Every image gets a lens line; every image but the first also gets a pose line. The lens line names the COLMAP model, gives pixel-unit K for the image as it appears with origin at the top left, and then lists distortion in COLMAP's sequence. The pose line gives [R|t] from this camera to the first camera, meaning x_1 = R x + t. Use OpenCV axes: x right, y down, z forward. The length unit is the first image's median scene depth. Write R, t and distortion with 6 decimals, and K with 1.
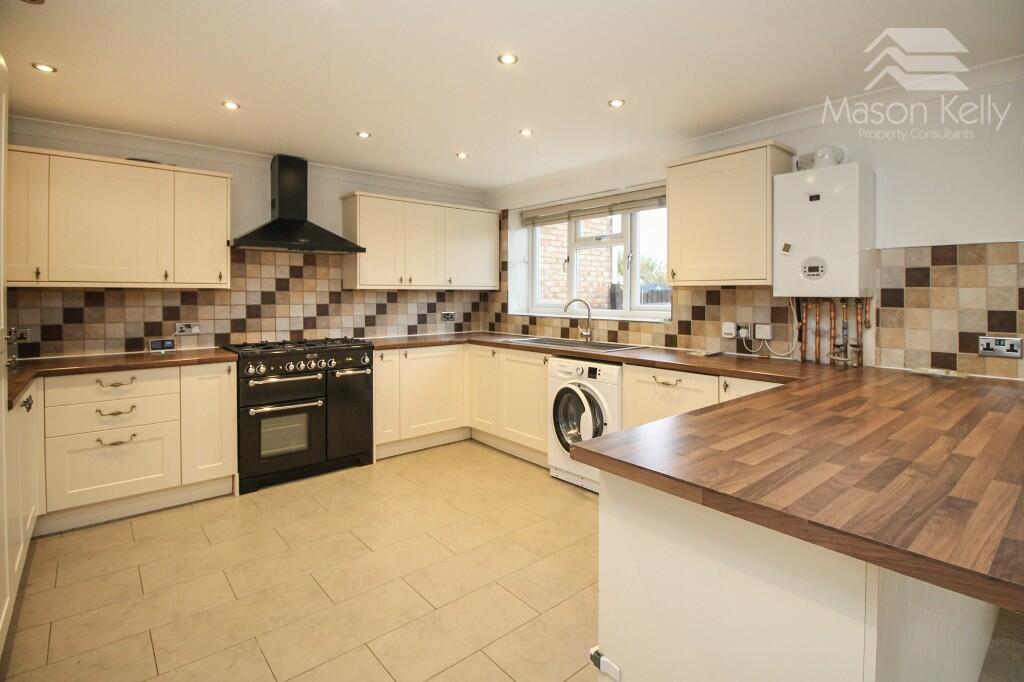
lens RADIAL K [[482.1, 0, 504.2], [0, 482.1, 301.4], [0, 0, 1]] dist [-0.004100, -0.000597]
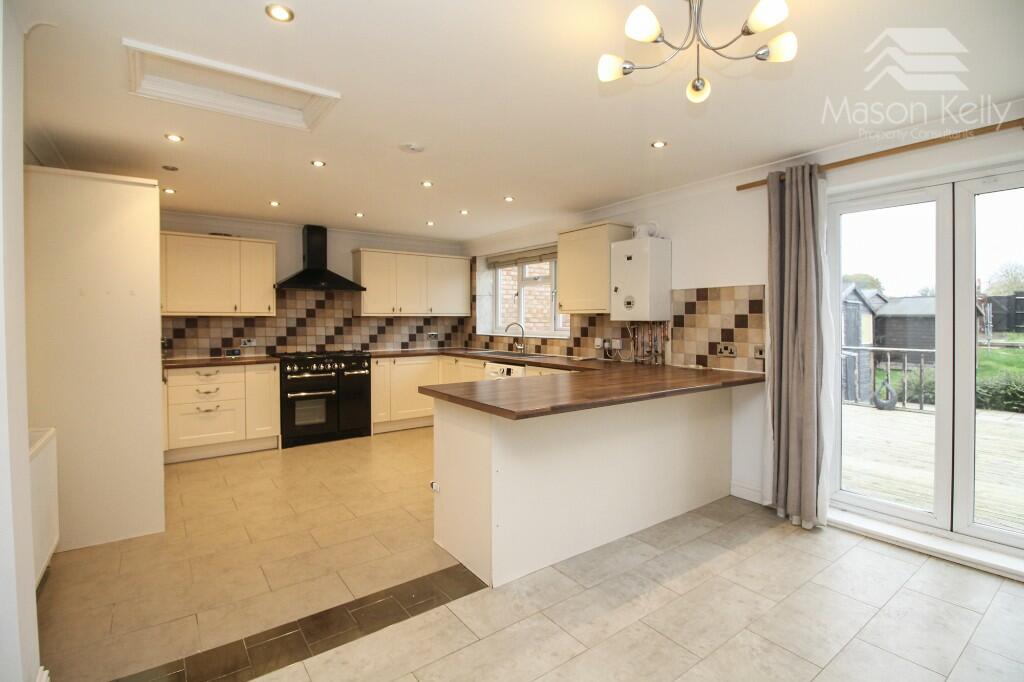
lens RADIAL K [[482.1, 0, 516.8], [0, 482.1, 331.9], [0, 0, 1]] dist [-0.004100, -0.000597]
pose [[0.997961, 0.000001, -0.063823, 0.299063], [0.000586, 0.999958, 0.009182, 0.010271], [0.063821, -0.009201, 0.997919, -0.487532]]
